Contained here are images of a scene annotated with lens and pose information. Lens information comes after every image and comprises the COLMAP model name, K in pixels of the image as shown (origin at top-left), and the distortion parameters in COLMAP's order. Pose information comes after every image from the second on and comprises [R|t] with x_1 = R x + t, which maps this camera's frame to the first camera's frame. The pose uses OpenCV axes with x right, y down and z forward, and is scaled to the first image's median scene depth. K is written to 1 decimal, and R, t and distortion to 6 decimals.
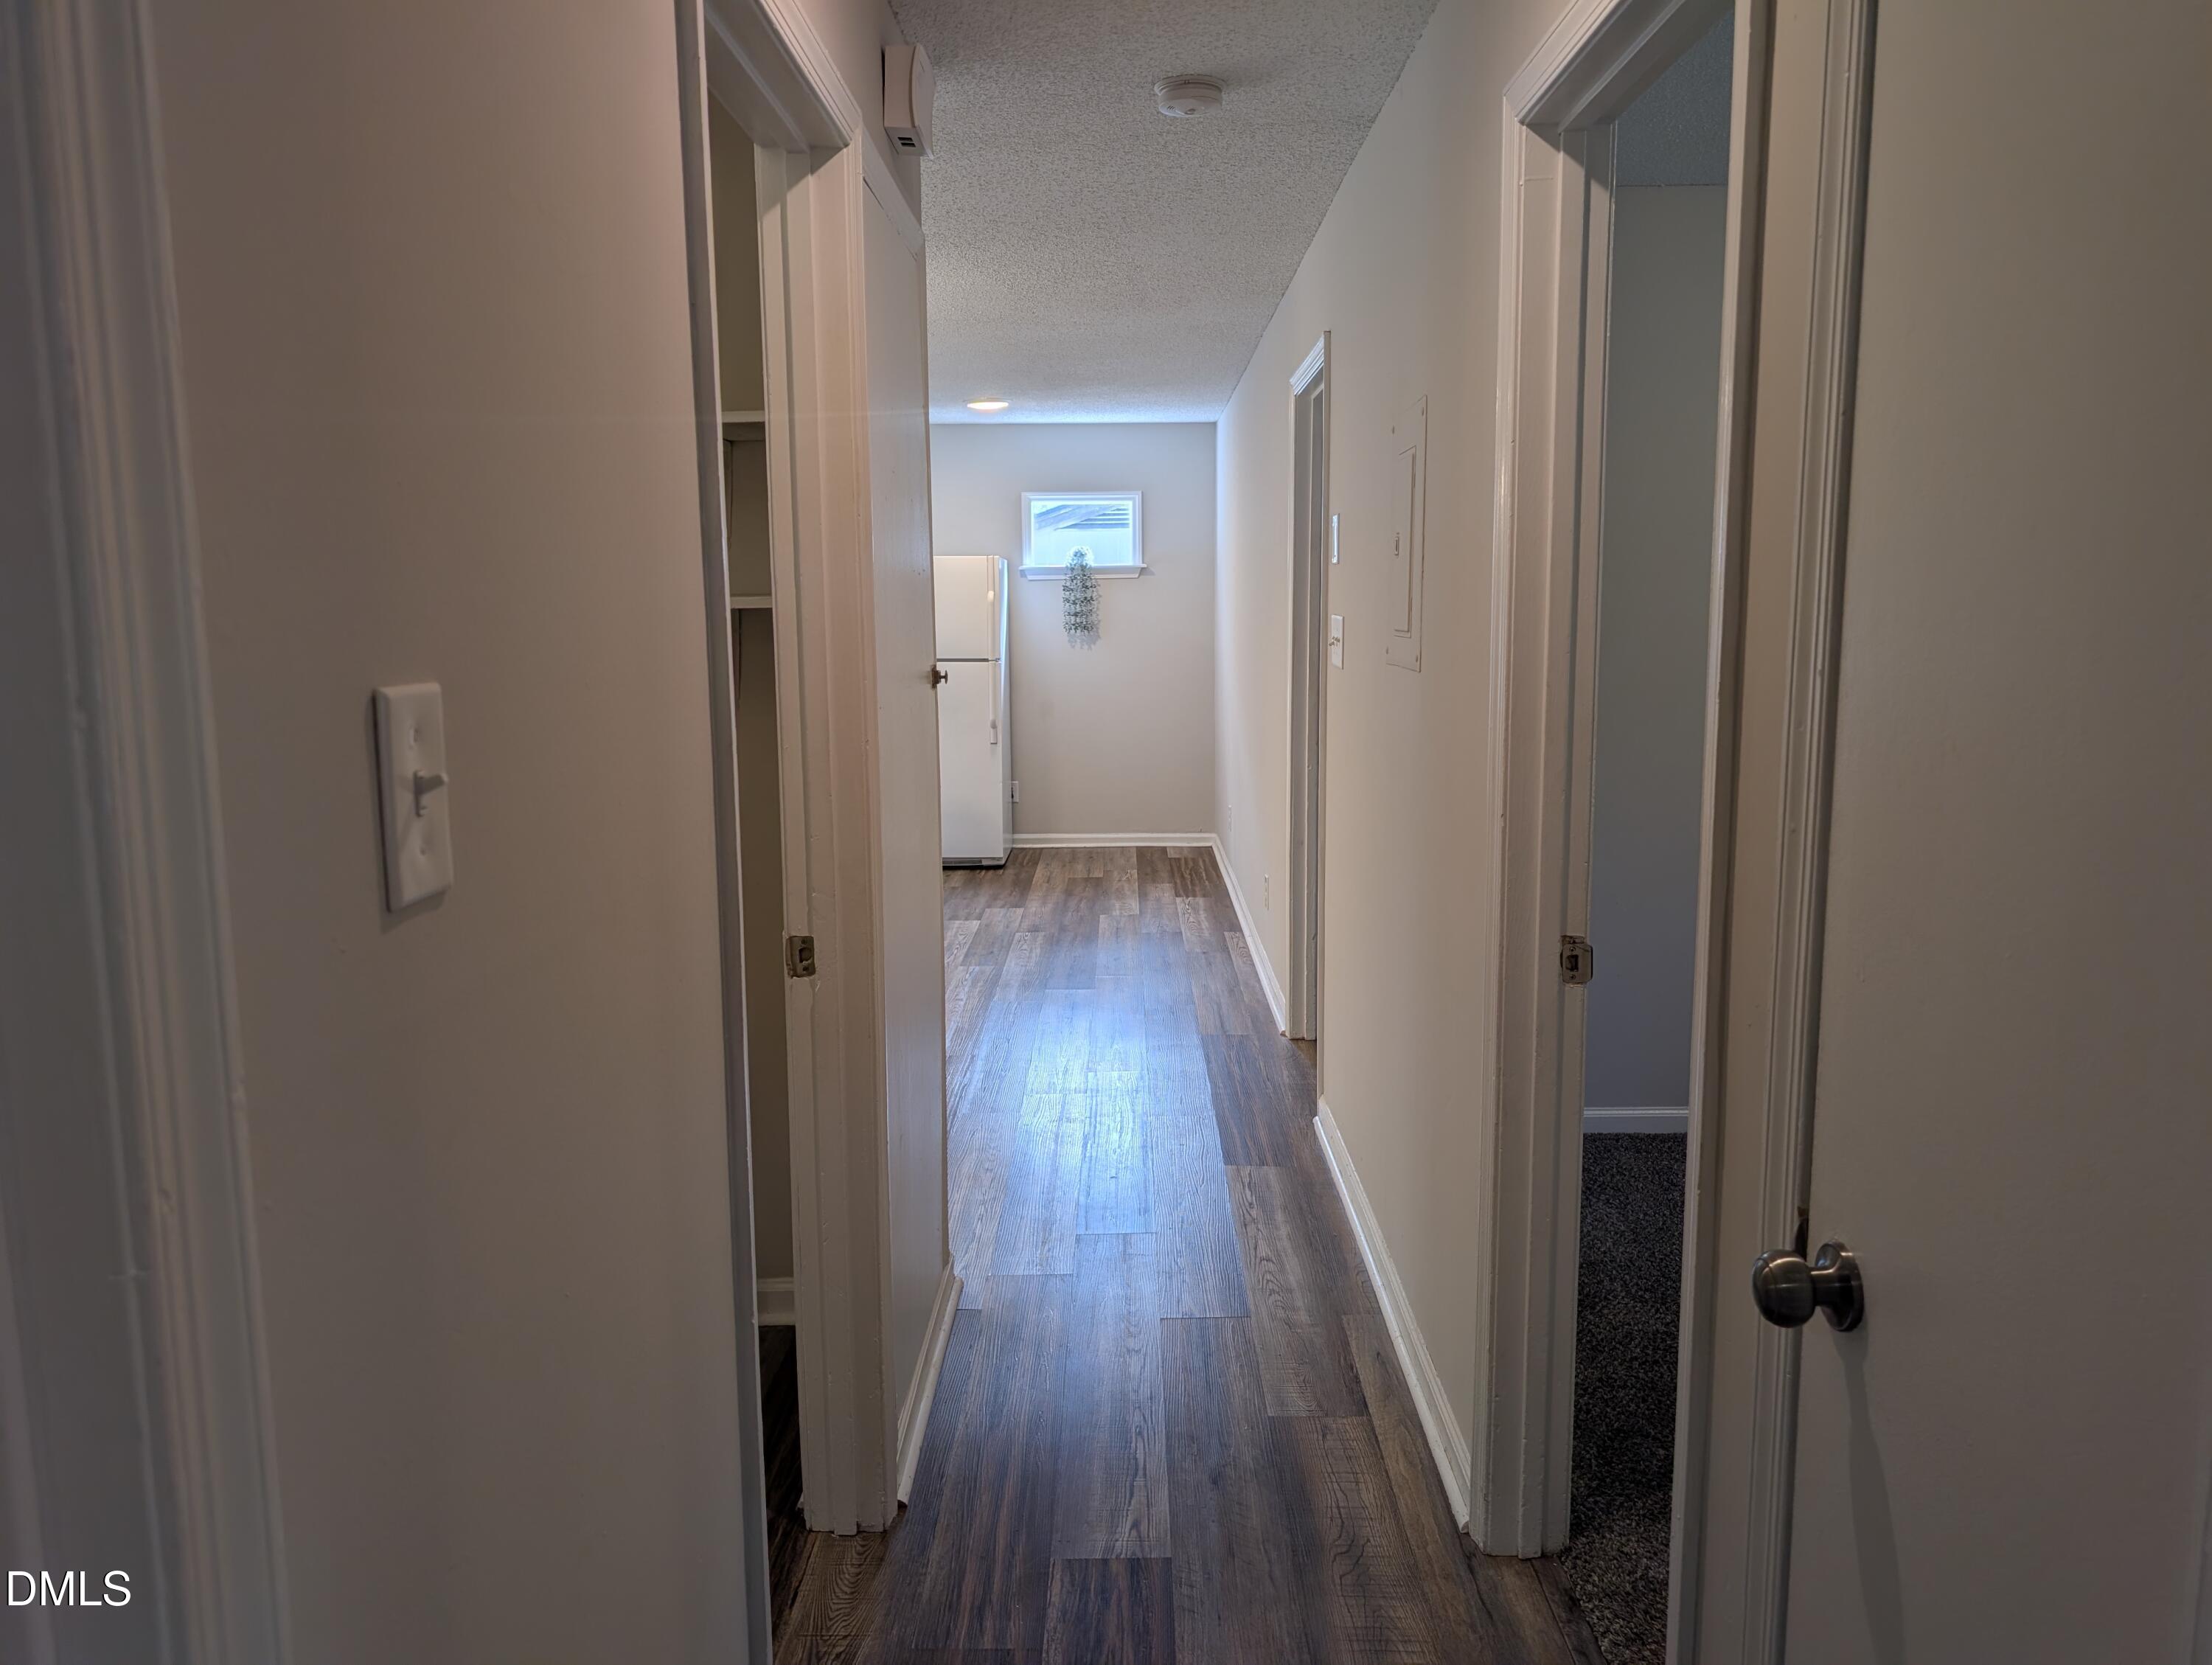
lens RADIAL K [[1561.0, 0, 1106.0], [0, 1561.0, 832.5], [0, 0, 1]] dist [0.002446, 0.000093]
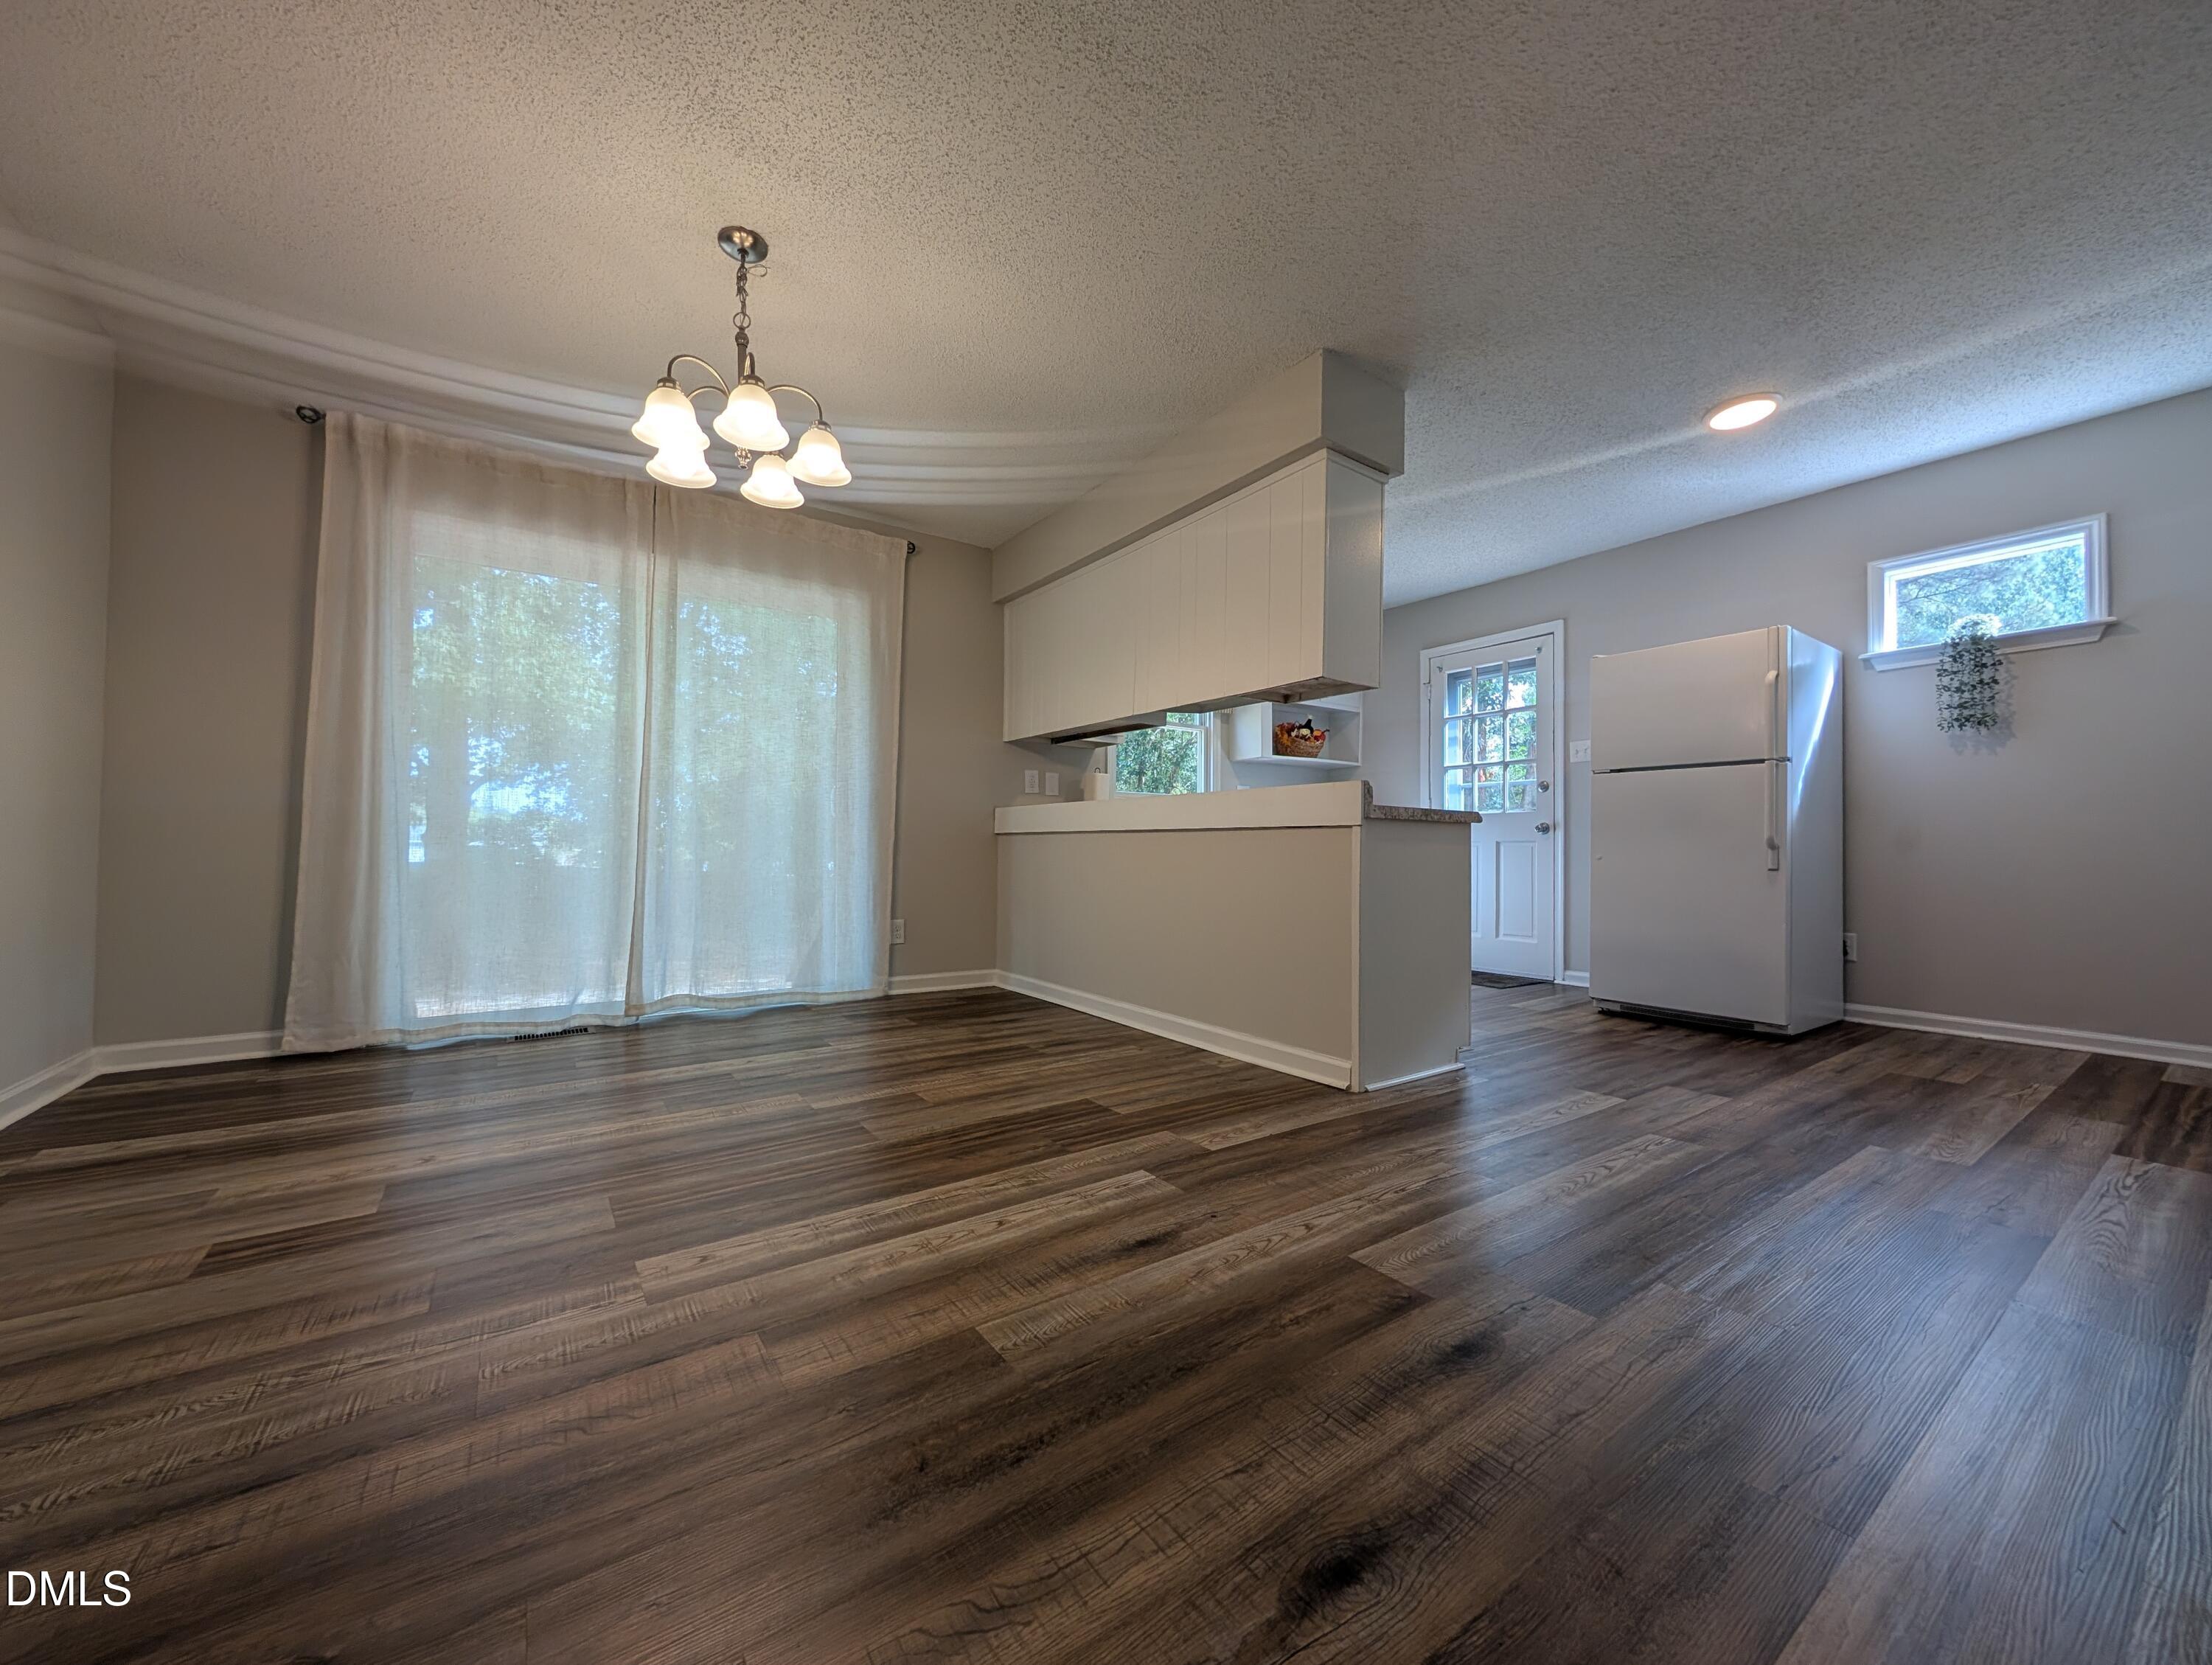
lens RADIAL K [[836.0, 0, 1105.4], [0, 836.0, 838.7], [0, 0, 1]] dist [0.000674, 0.000117]
pose [[0.581870, -0.000910, -0.813281, 0.064163], [-0.127435, 0.987545, -0.092279, 0.005713], [0.803236, 0.157335, 0.574507, 0.474813]]
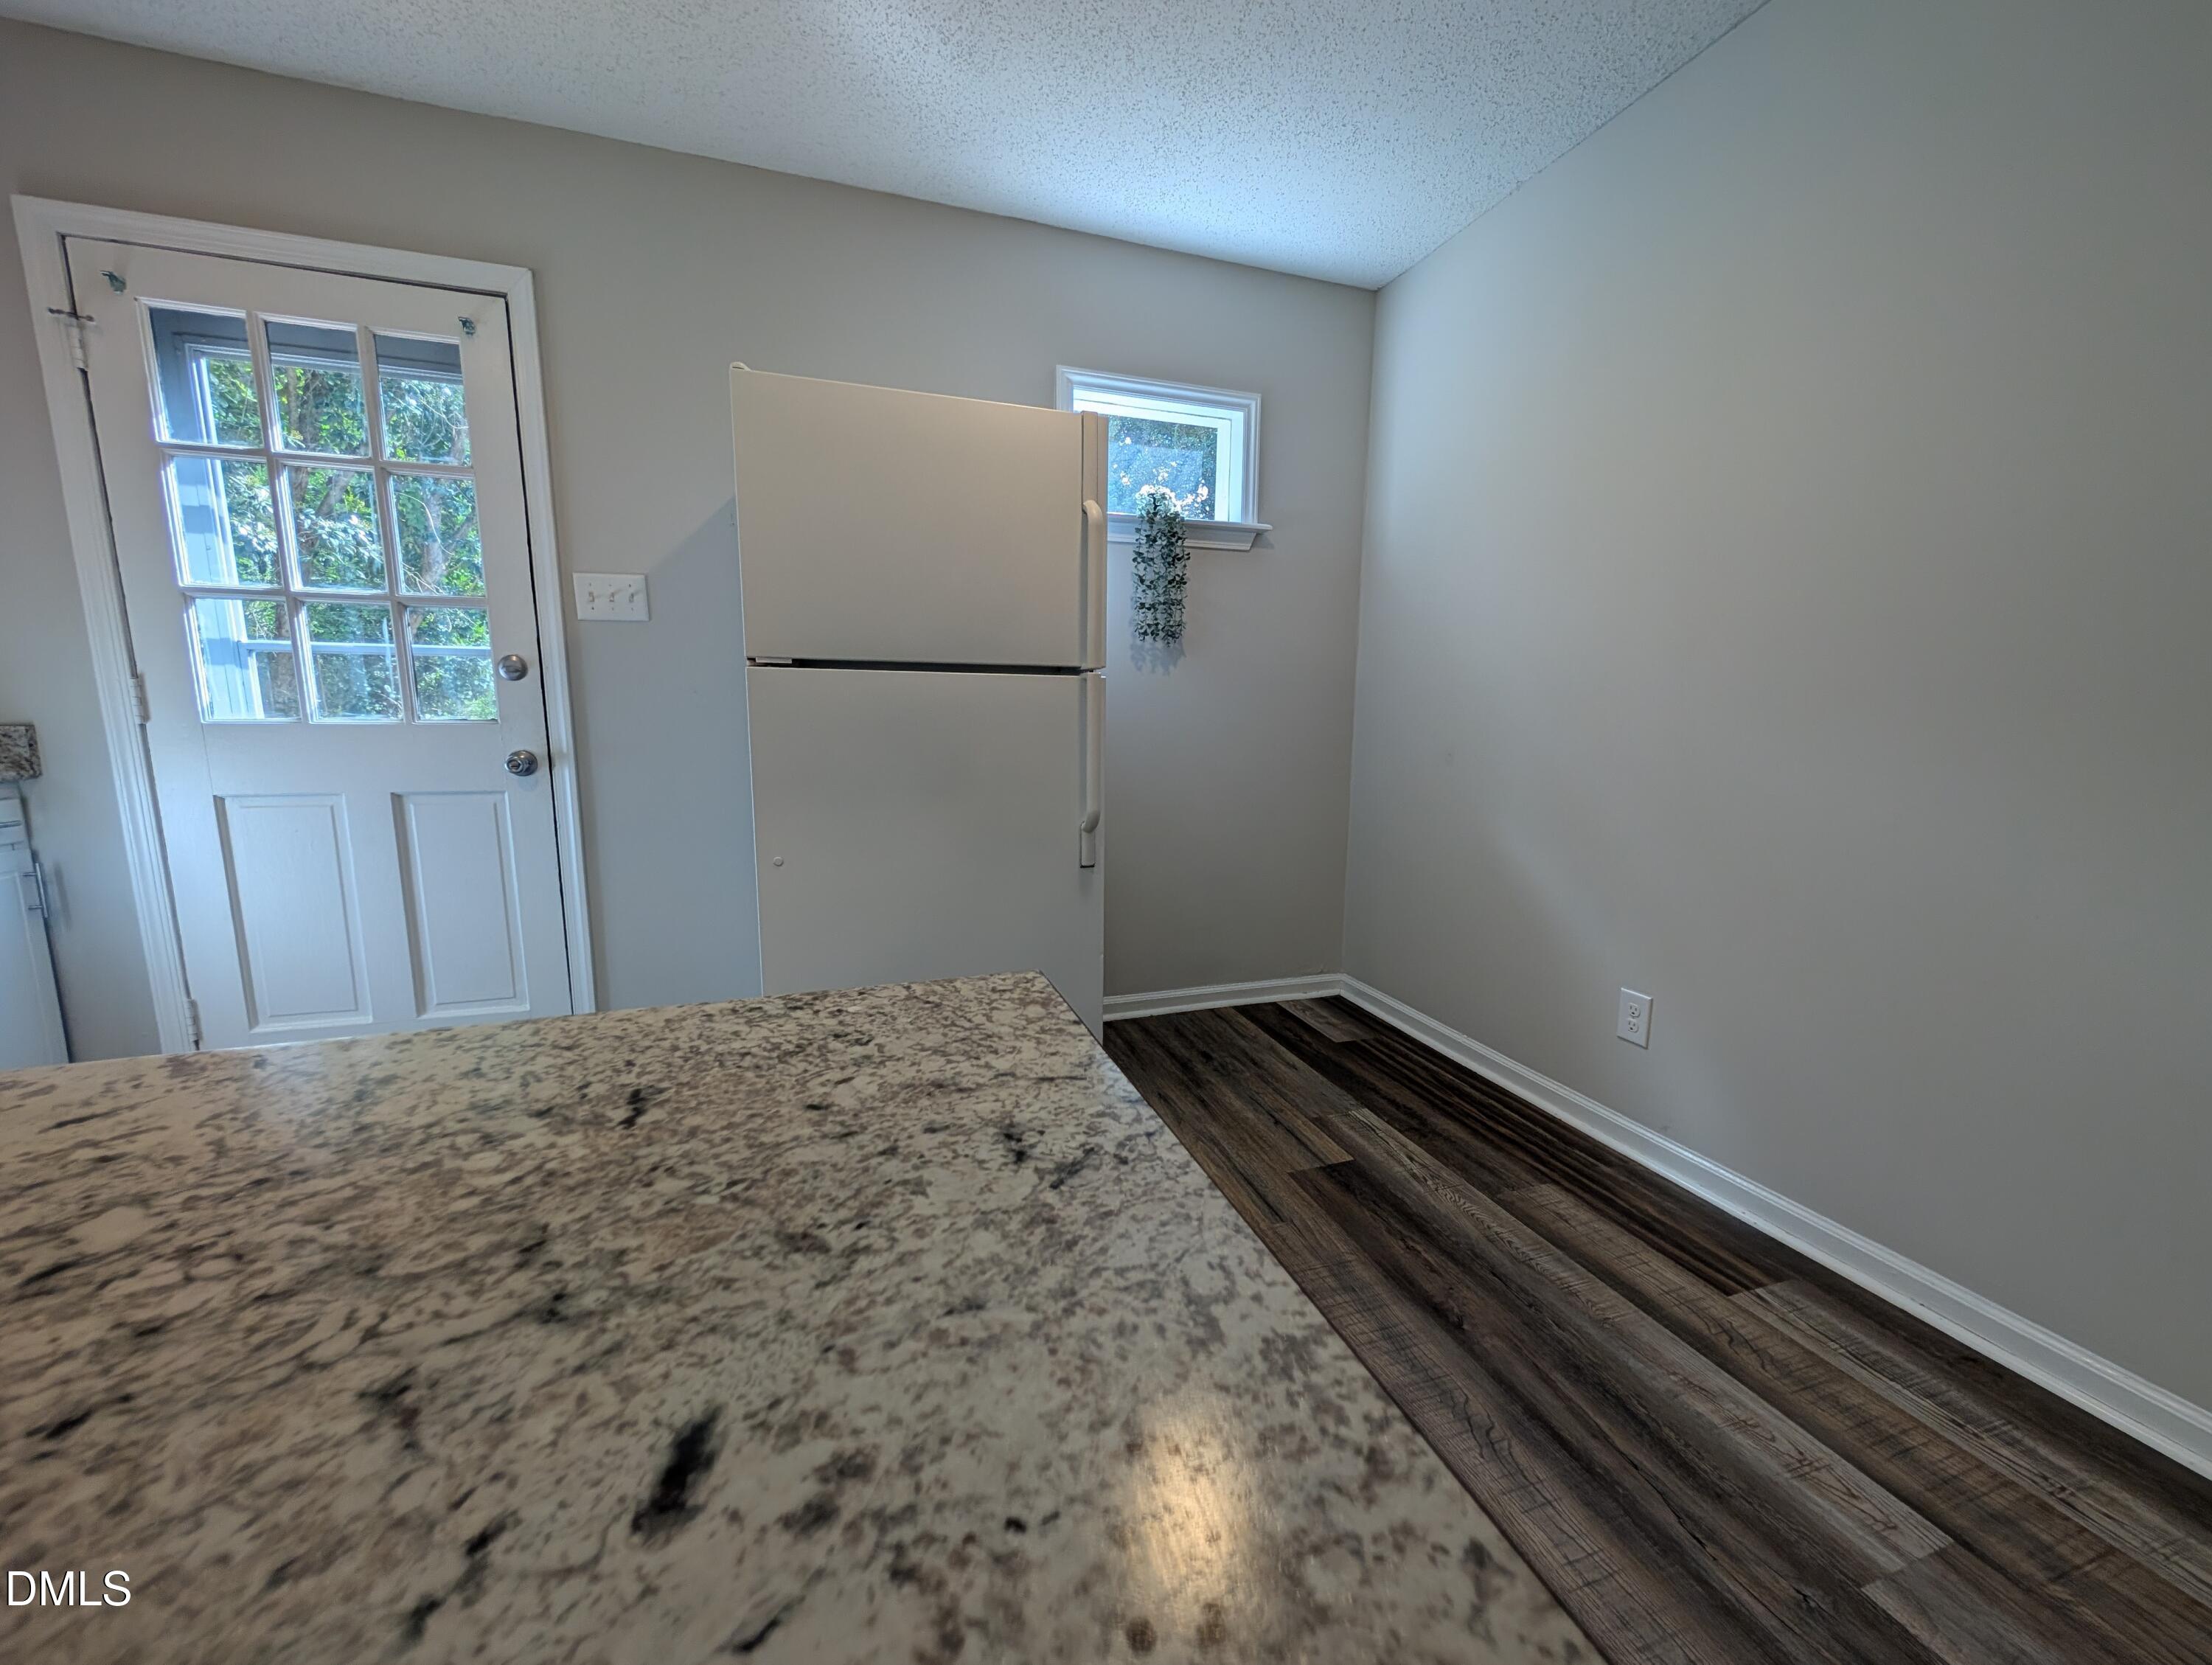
lens RADIAL K [[836.0, 0, 1105.4], [0, 836.0, 838.7], [0, 0, 1]] dist [0.000674, 0.000117]
pose [[0.944294, -0.035658, 0.327167, -0.134135], [0.032858, 0.999361, 0.014084, -0.063865], [-0.327460, -0.002550, 0.944862, 0.730981]]
